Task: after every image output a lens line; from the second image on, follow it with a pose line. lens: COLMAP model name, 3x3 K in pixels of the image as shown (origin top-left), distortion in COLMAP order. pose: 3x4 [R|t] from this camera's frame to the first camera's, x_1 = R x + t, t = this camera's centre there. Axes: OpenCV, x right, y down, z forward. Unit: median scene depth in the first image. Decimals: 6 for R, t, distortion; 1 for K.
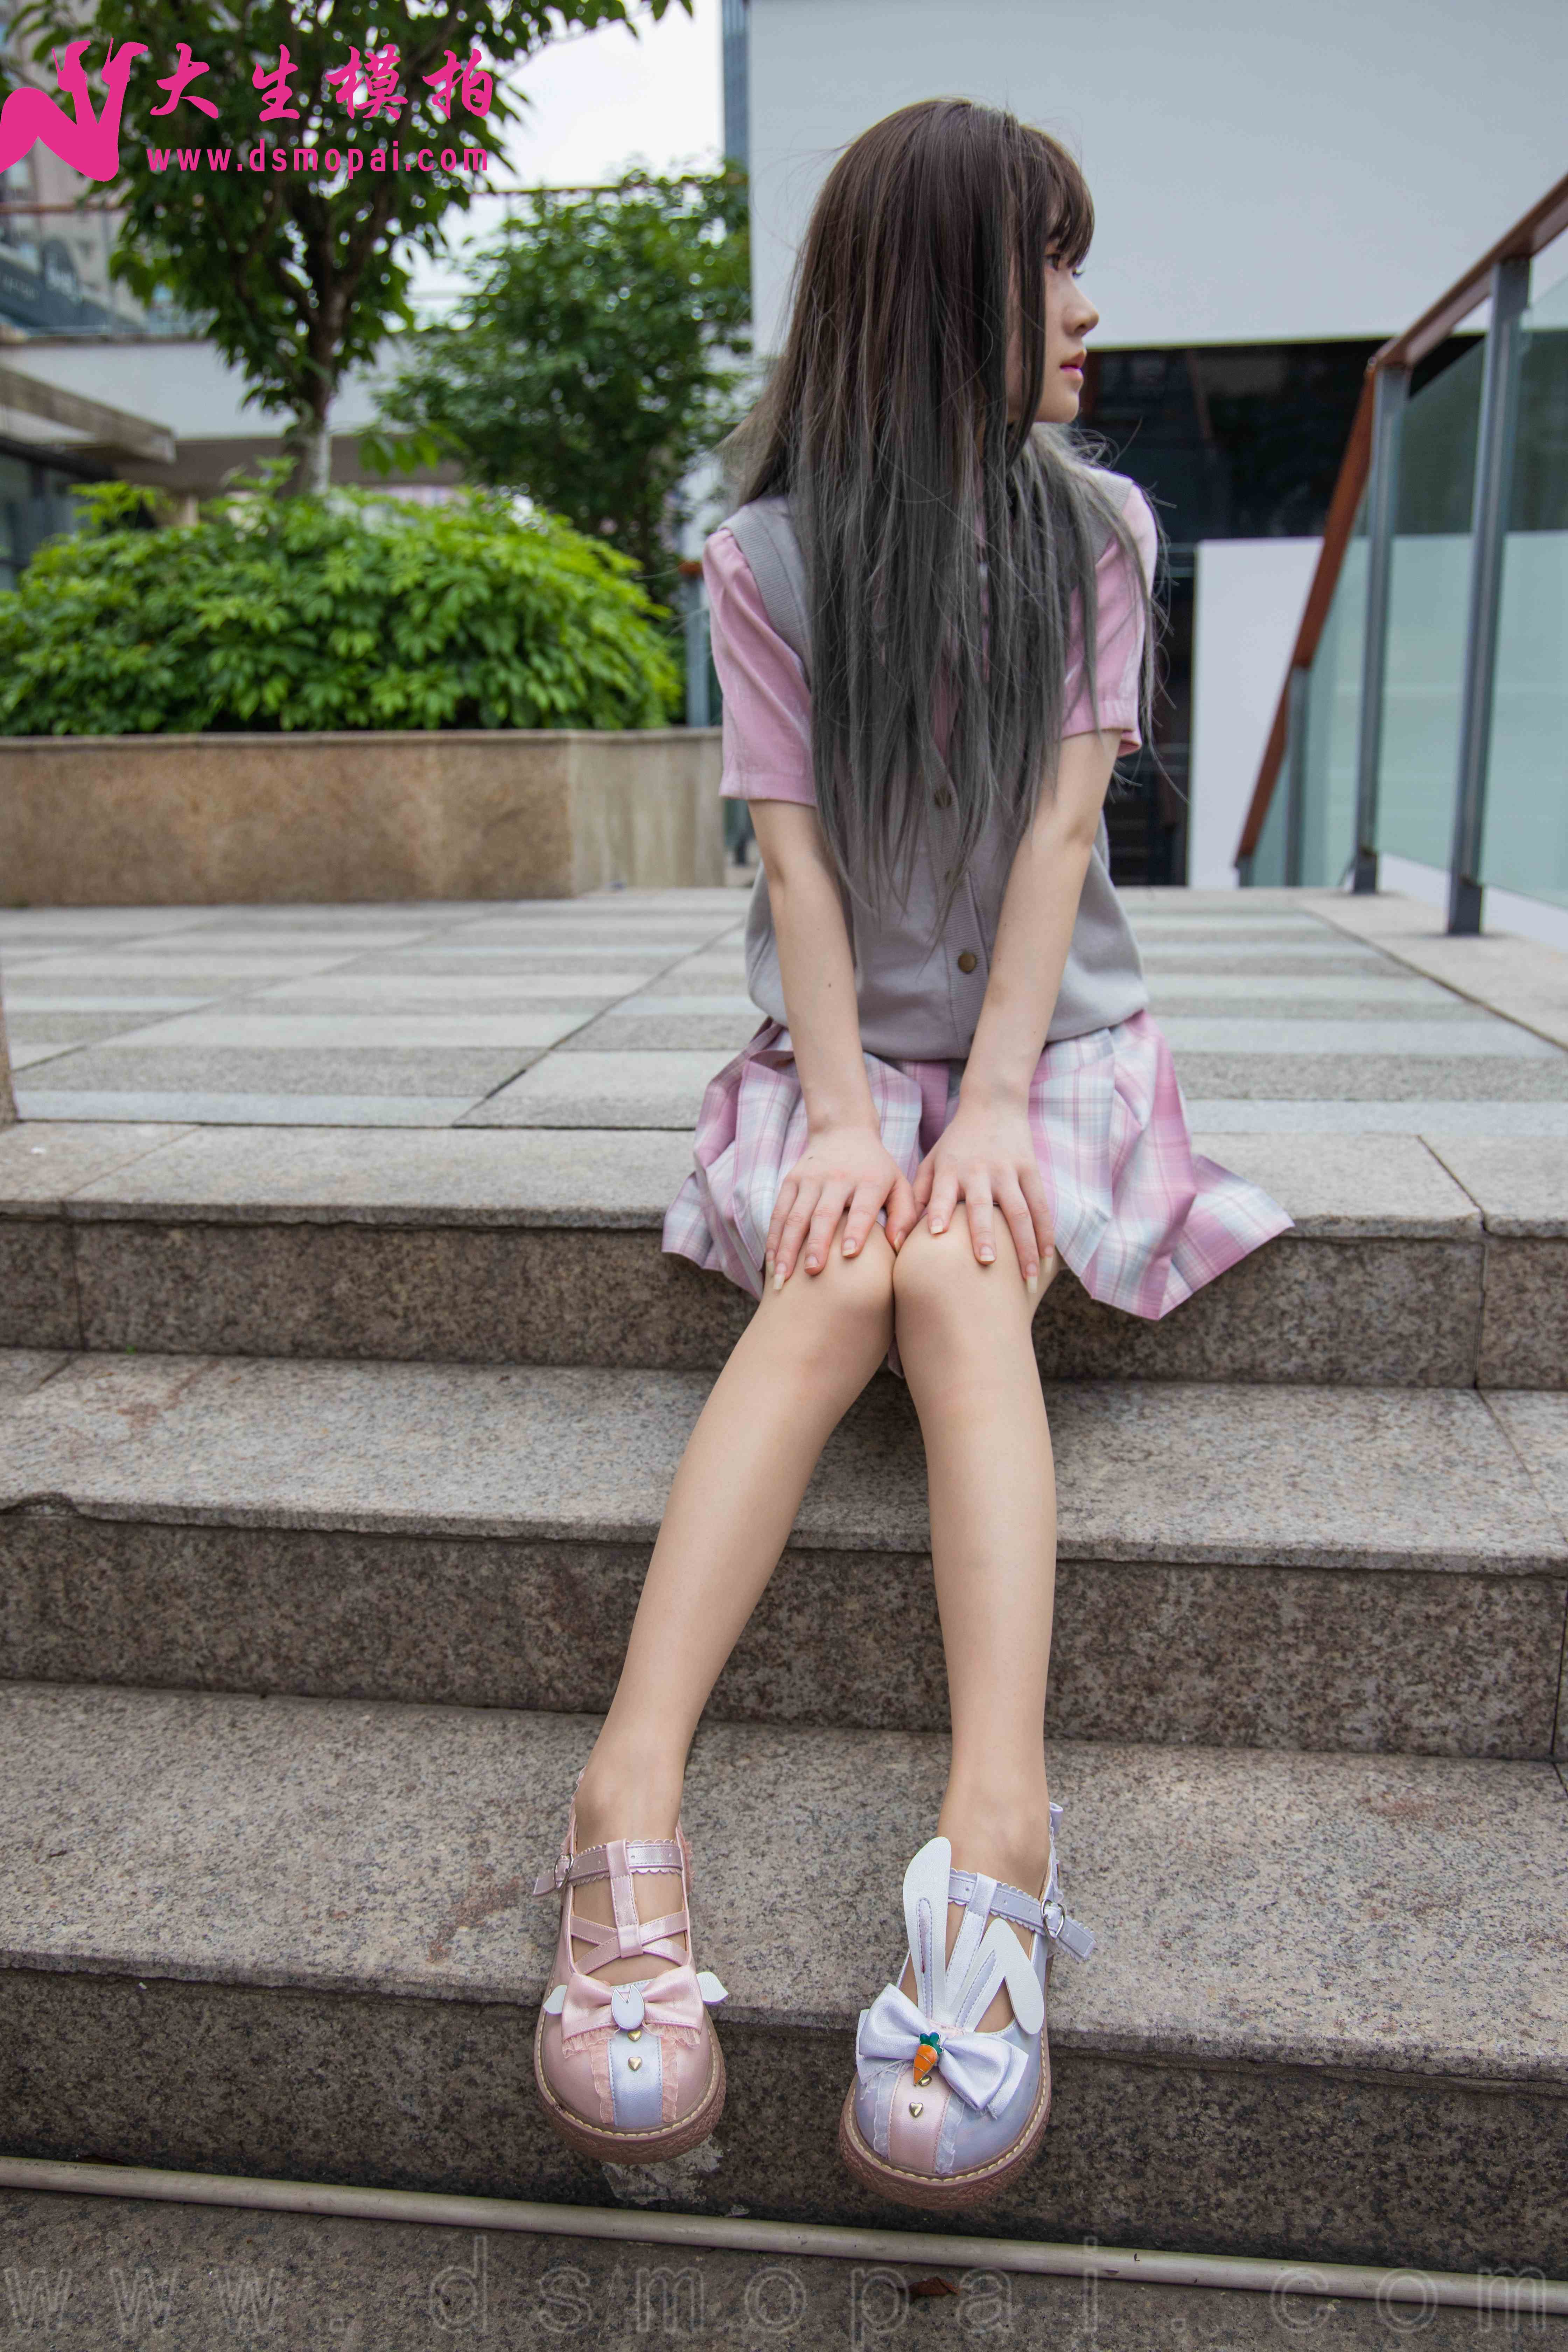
lens RADIAL K [[1973.7, 0, 786.1], [0, 1973.7, 1210.0], [0, 0, 1]] dist [-0.039296, 0.089136]
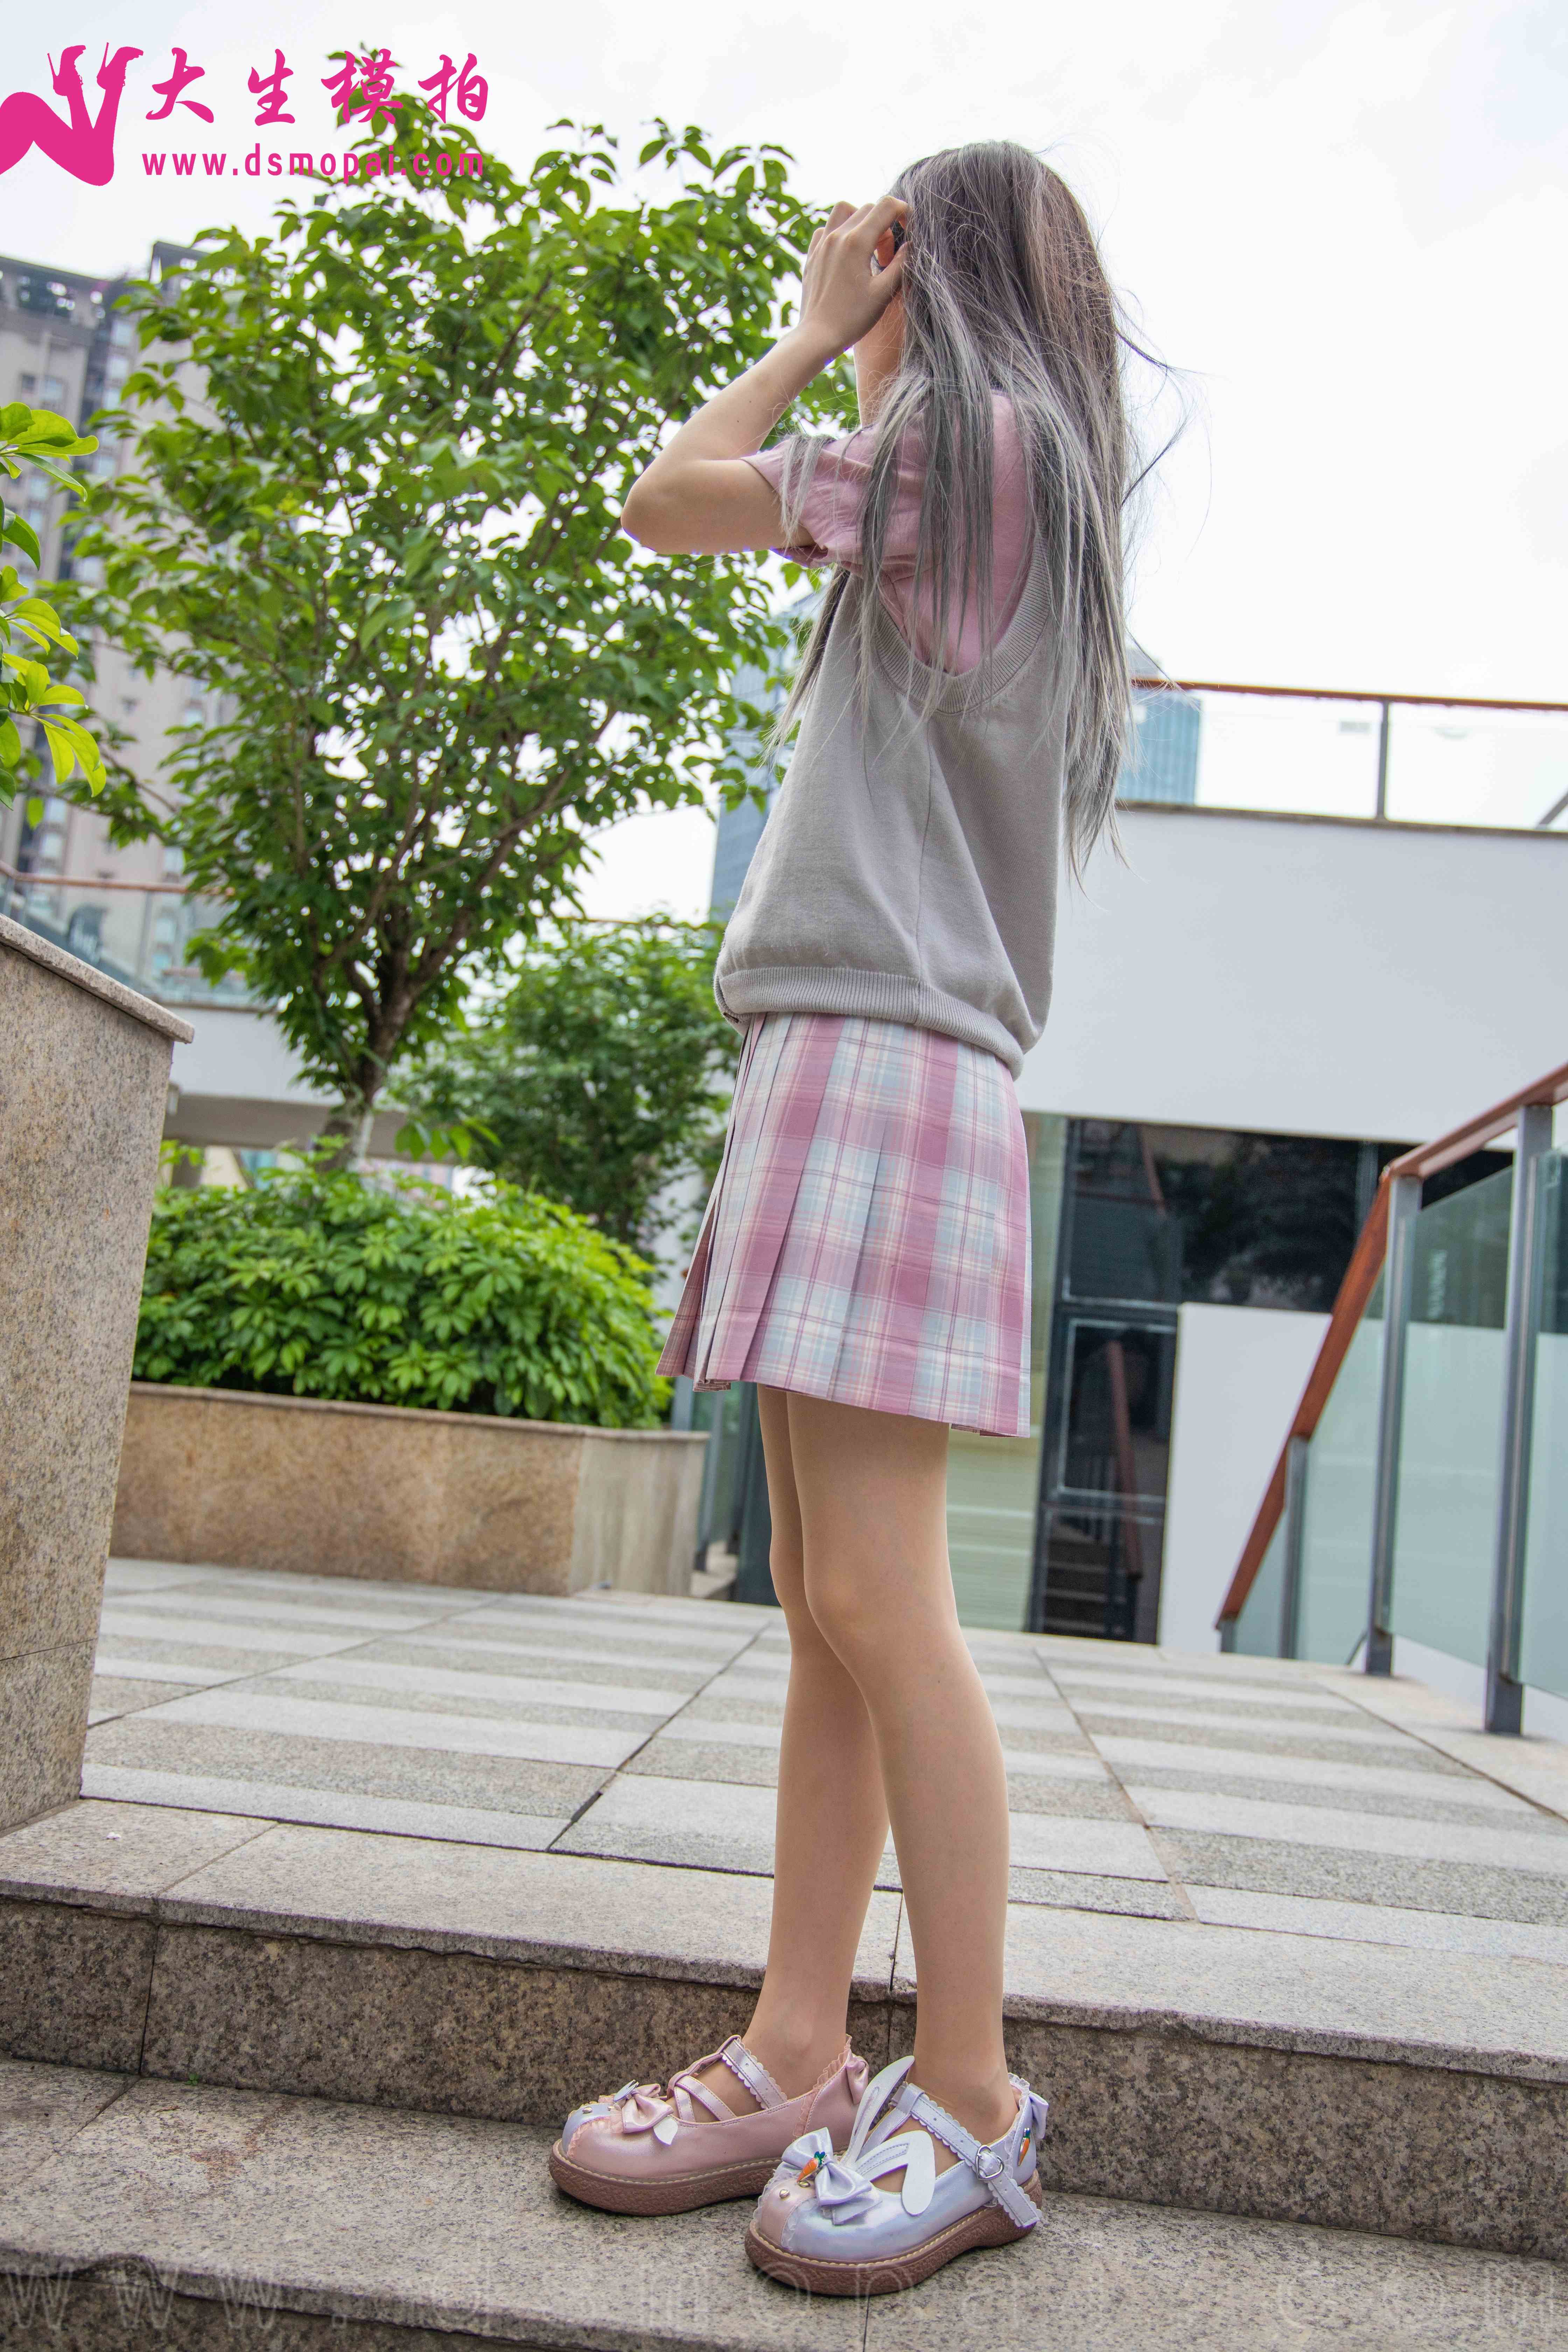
lens RADIAL K [[2069.2, 0, 774.0], [0, 2069.2, 1182.9], [0, 0, 1]] dist [-0.015730, 0.083225]
pose [[0.993438, 0.110284, 0.030292, -0.118715], [-0.092763, 0.931918, -0.350604, -0.002925], [-0.066896, 0.345493, 0.936034, -0.042561]]
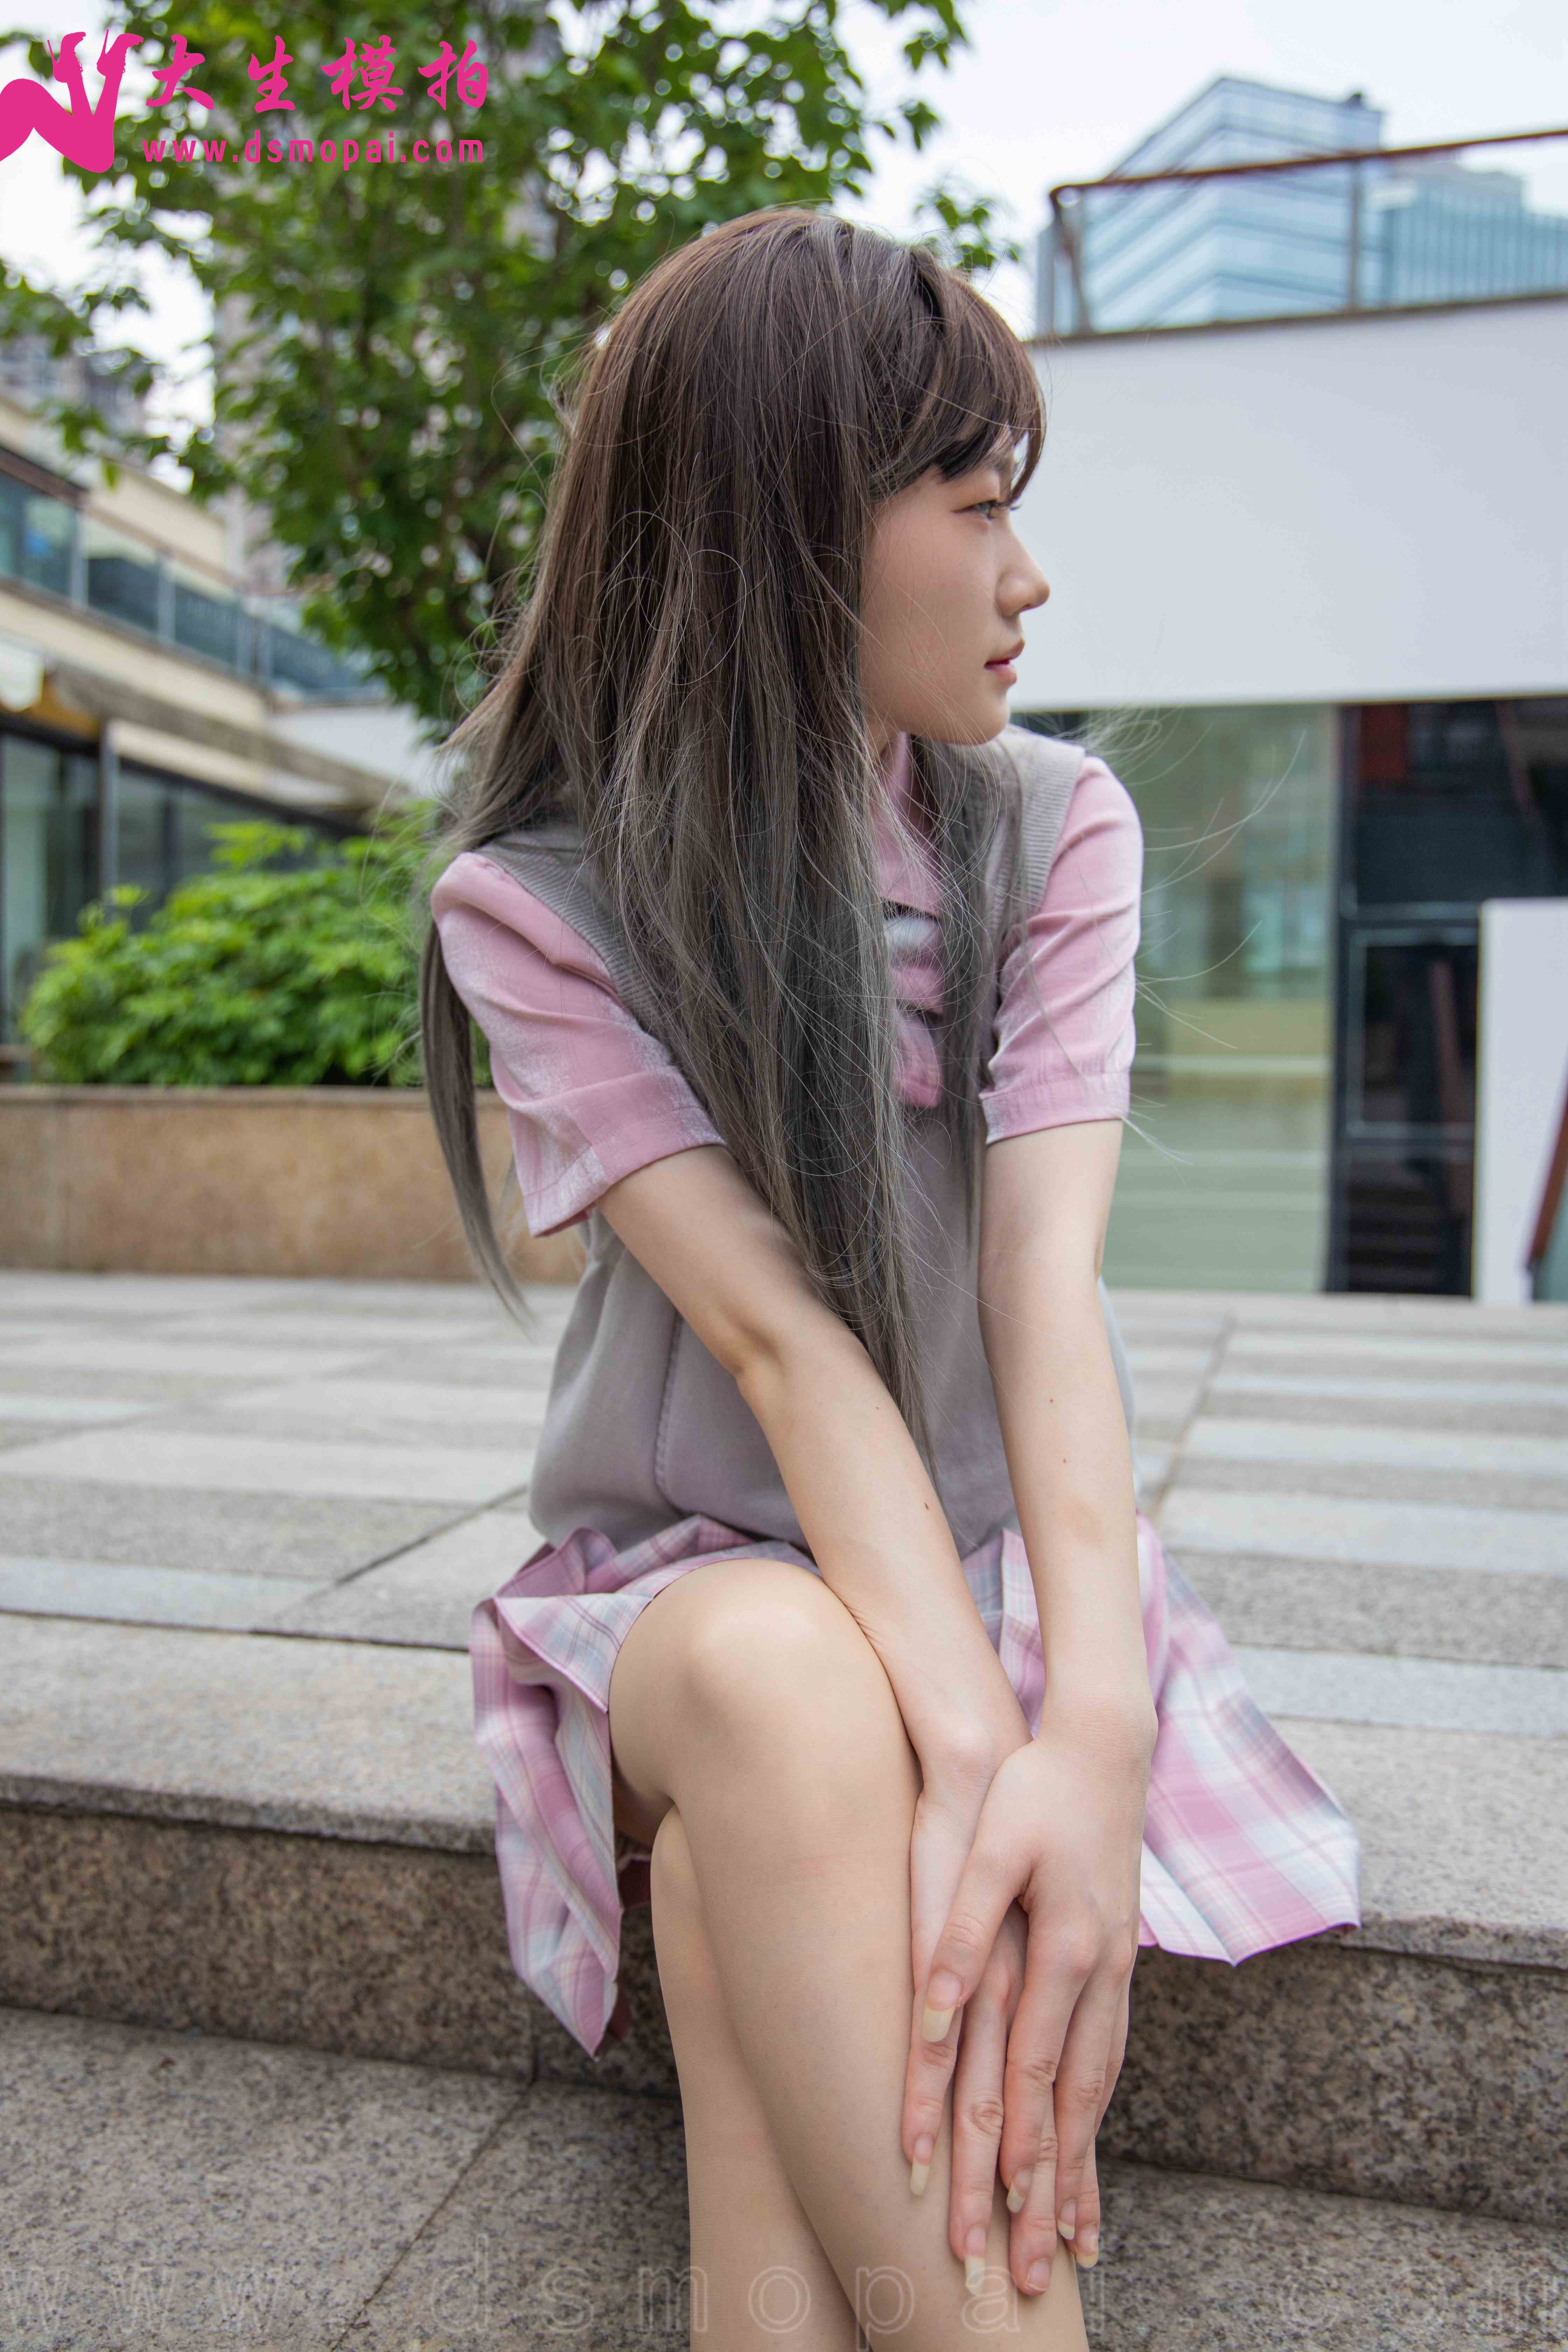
lens RADIAL K [[2069.2, 0, 816.2], [0, 2069.2, 1196.8], [0, 0, 1]] dist [-0.015730, 0.083225]
pose [[0.990190, 0.030896, -0.136265, 0.124459], [-0.056073, 0.981138, -0.184999, -0.065228], [0.127979, 0.190825, 0.973246, 0.242089]]
